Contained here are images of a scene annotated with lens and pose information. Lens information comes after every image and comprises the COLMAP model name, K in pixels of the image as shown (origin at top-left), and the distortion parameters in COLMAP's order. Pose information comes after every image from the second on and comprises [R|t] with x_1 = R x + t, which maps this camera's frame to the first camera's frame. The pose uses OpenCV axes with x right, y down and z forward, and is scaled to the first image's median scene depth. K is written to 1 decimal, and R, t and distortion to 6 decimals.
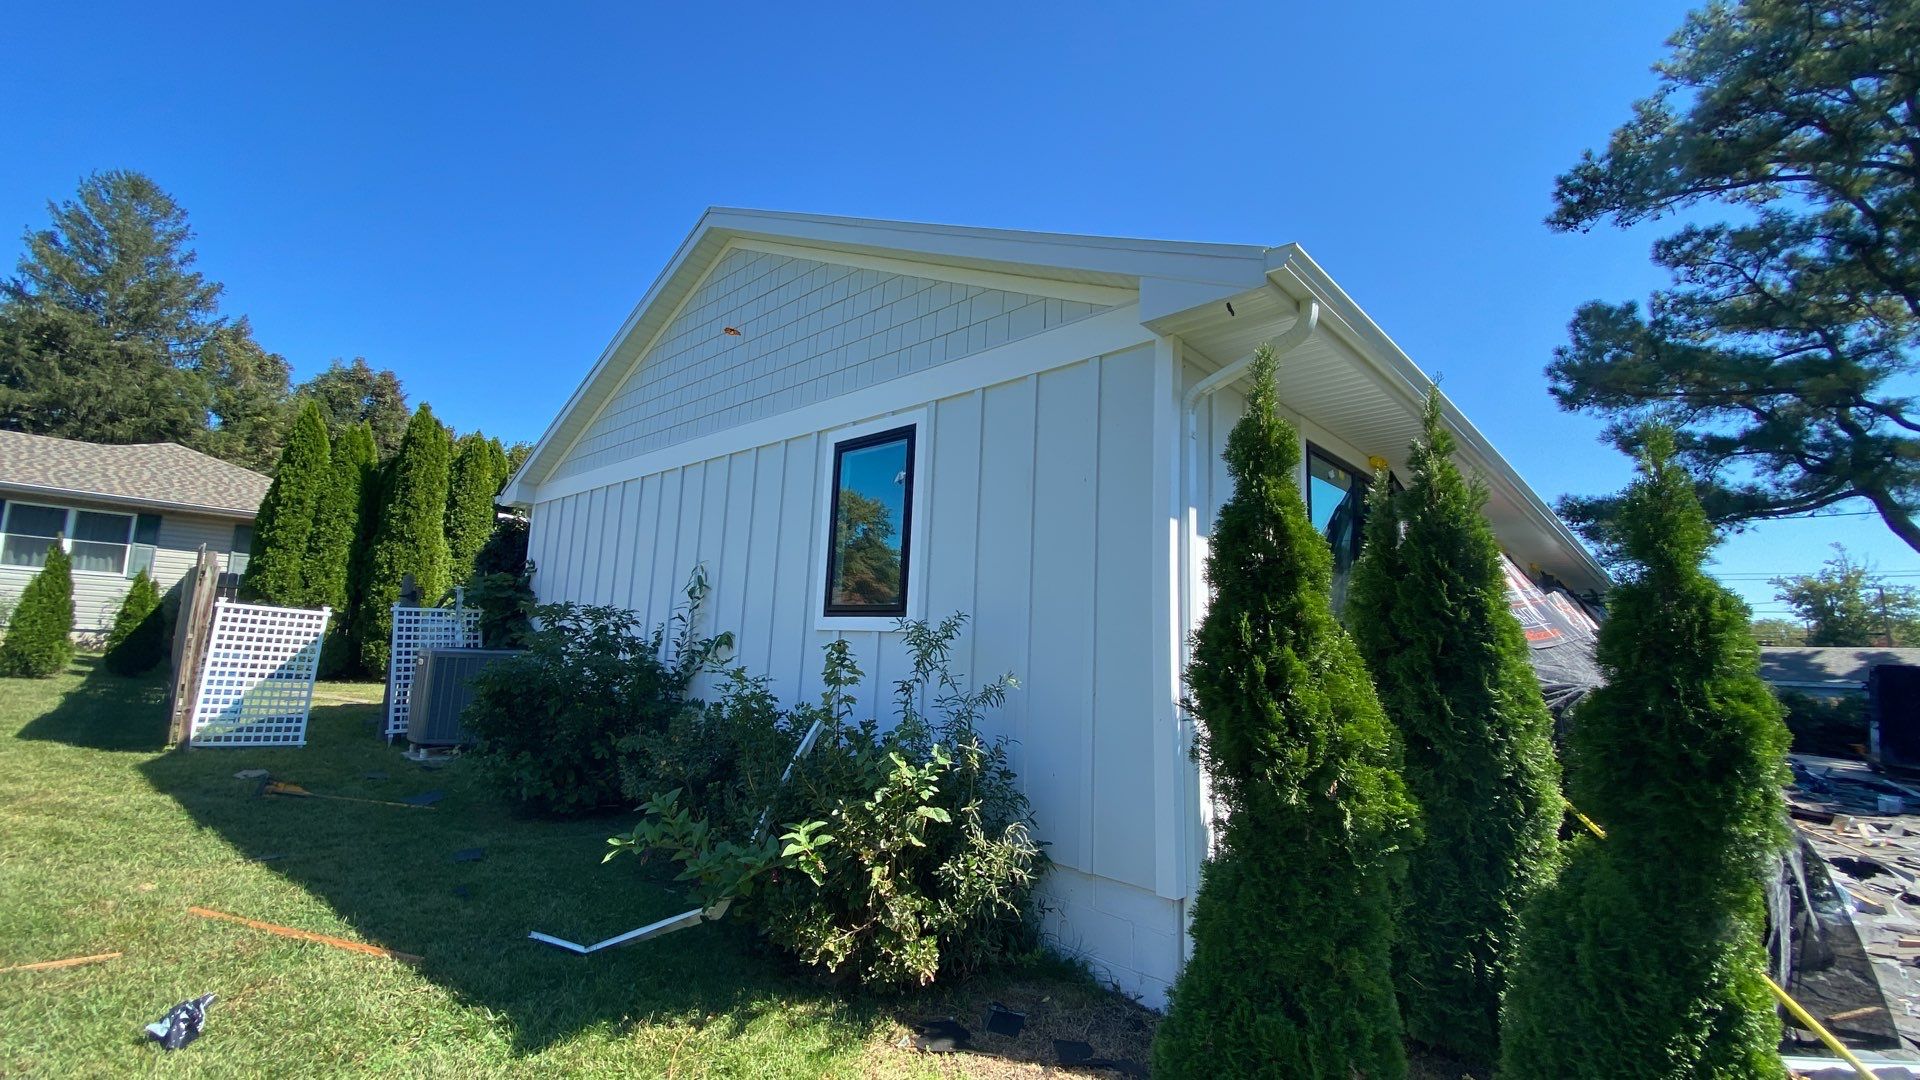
lens RADIAL K [[785.4, 0, 958.1], [0, 785.4, 536.3], [0, 0, 1]] dist [-0.003025, -0.000251]
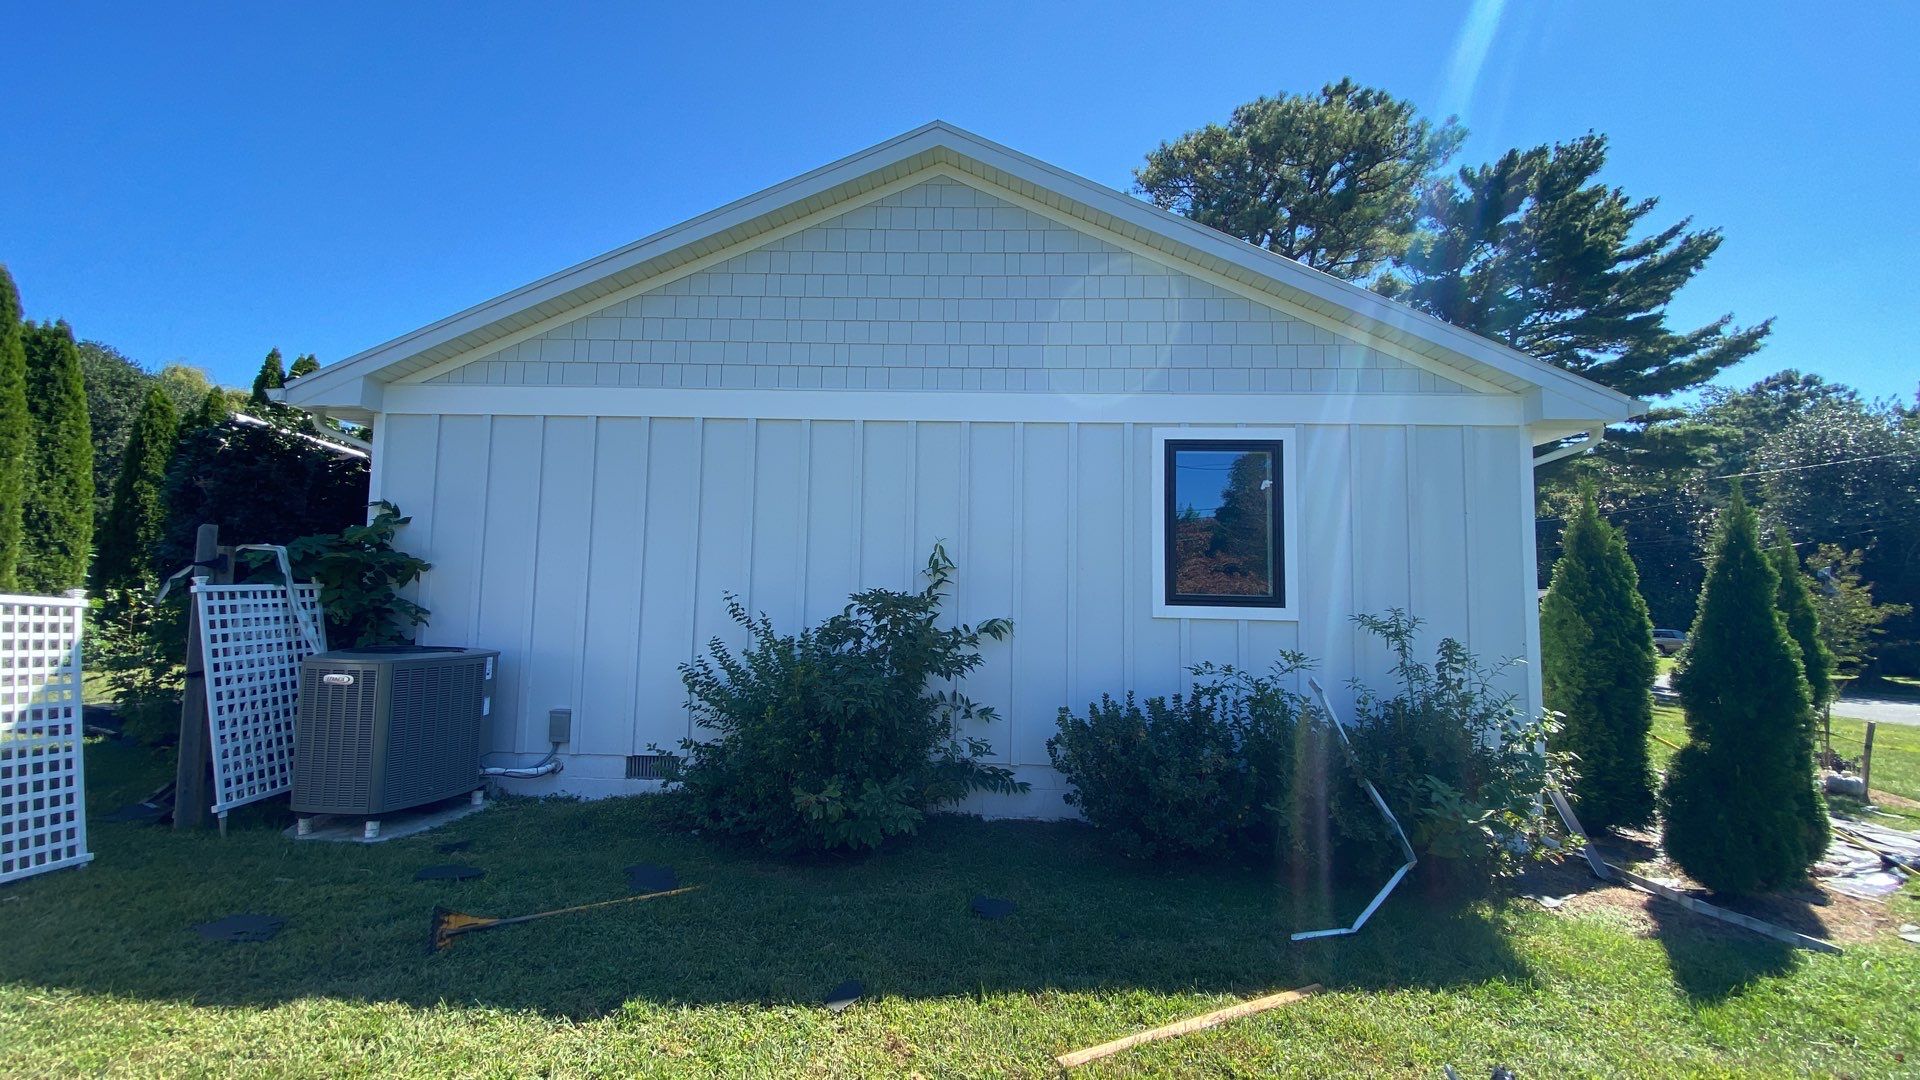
lens RADIAL K [[785.4, 0, 958.5], [0, 785.4, 543.0], [0, 0, 1]] dist [-0.003025, -0.000251]
pose [[0.756073, 0.021108, 0.654147, -1.056950], [-0.079654, 0.995018, 0.059958, -0.021989], [-0.649622, -0.097438, 0.753987, 0.379242]]
